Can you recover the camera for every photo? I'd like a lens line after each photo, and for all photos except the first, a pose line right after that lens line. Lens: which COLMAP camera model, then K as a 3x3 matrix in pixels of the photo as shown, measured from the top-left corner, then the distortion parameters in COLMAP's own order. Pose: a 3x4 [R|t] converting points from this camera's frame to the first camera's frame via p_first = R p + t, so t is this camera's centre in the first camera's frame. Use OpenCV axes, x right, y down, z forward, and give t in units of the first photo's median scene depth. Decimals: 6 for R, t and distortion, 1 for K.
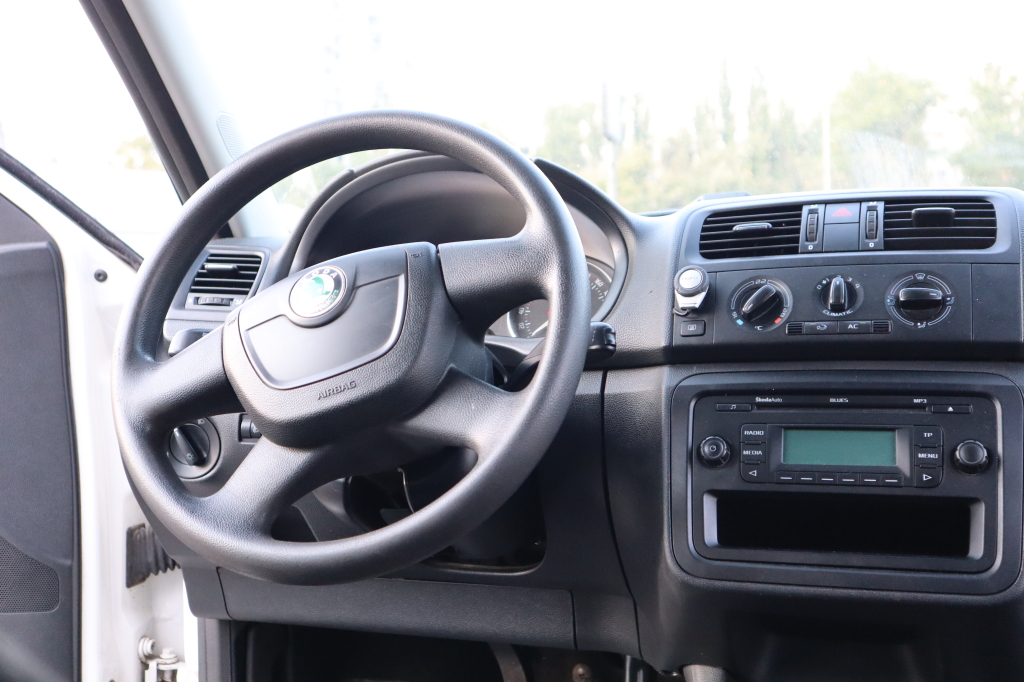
lens RADIAL K [[1199.6, 0, 517.4], [0, 1199.6, 337.5], [0, 0, 1]] dist [0.032400, 0.000000]
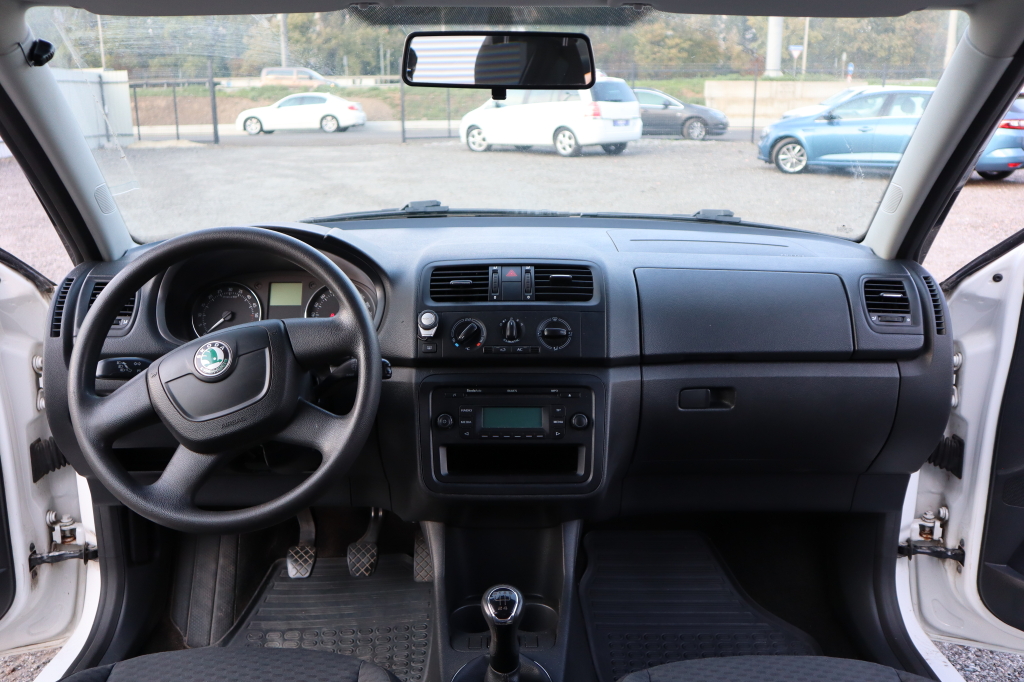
lens RADIAL K [[863.9, 0, 501.5], [0, 863.9, 341.6], [0, 0, 1]] dist [-0.034551, 0.024222]
pose [[0.949777, -0.054740, 0.308102, -0.140682], [-0.011525, 0.977794, 0.209250, -0.284370], [-0.312714, -0.202292, 0.928056, -0.182336]]
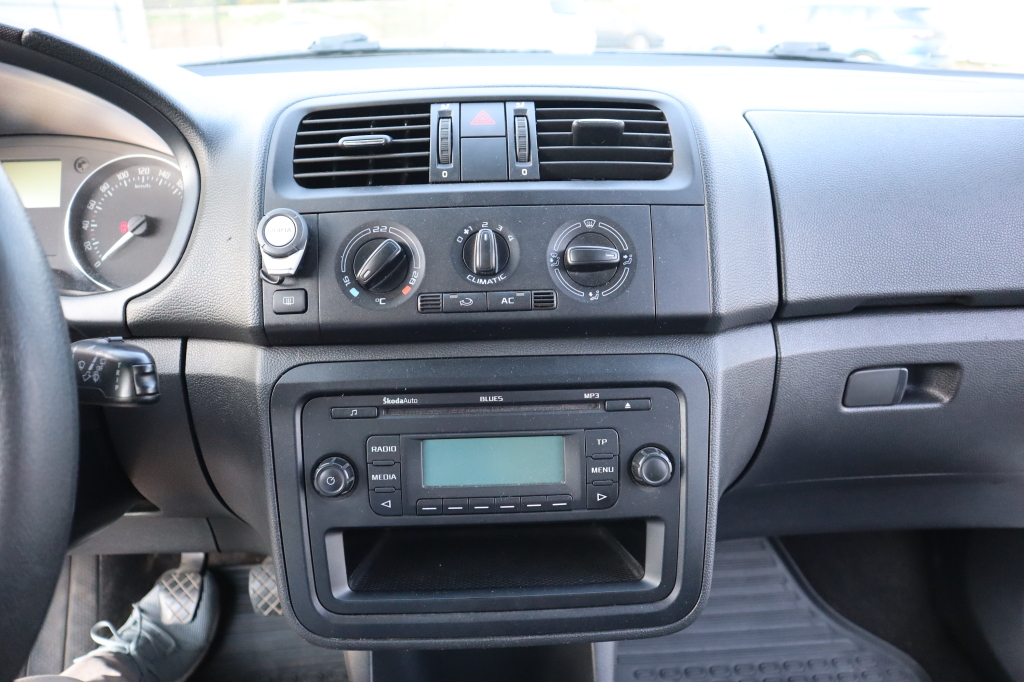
lens RADIAL K [[682.7, 0, 503.2], [0, 682.7, 334.5], [0, 0, 1]] dist [-0.063524, 0.007429]
pose [[0.936416, -0.125183, 0.327803, 0.133947], [0.002196, 0.936270, 0.351273, -0.133701], [-0.350885, -0.328218, 0.877013, 0.614558]]
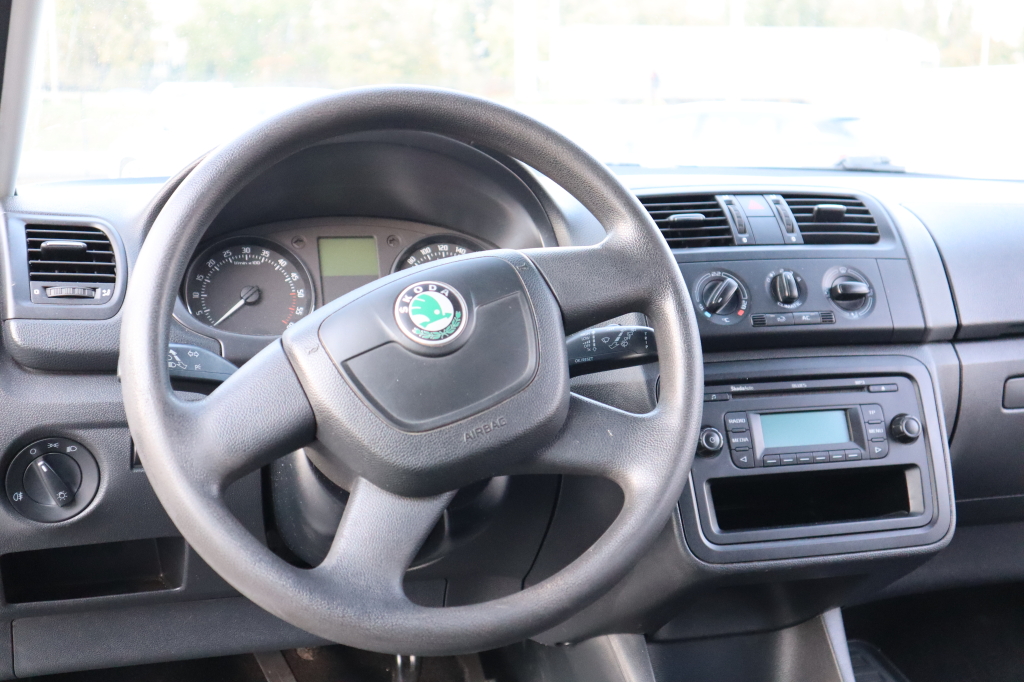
lens RADIAL K [[1199.6, 0, 520.9], [0, 1199.6, 338.3], [0, 0, 1]] dist [0.032400, 0.000000]
pose [[0.819965, -0.052570, 0.569995, -0.554567], [-0.007845, 0.994648, 0.103020, -0.099998], [-0.572361, -0.088944, 0.815164, 0.242665]]
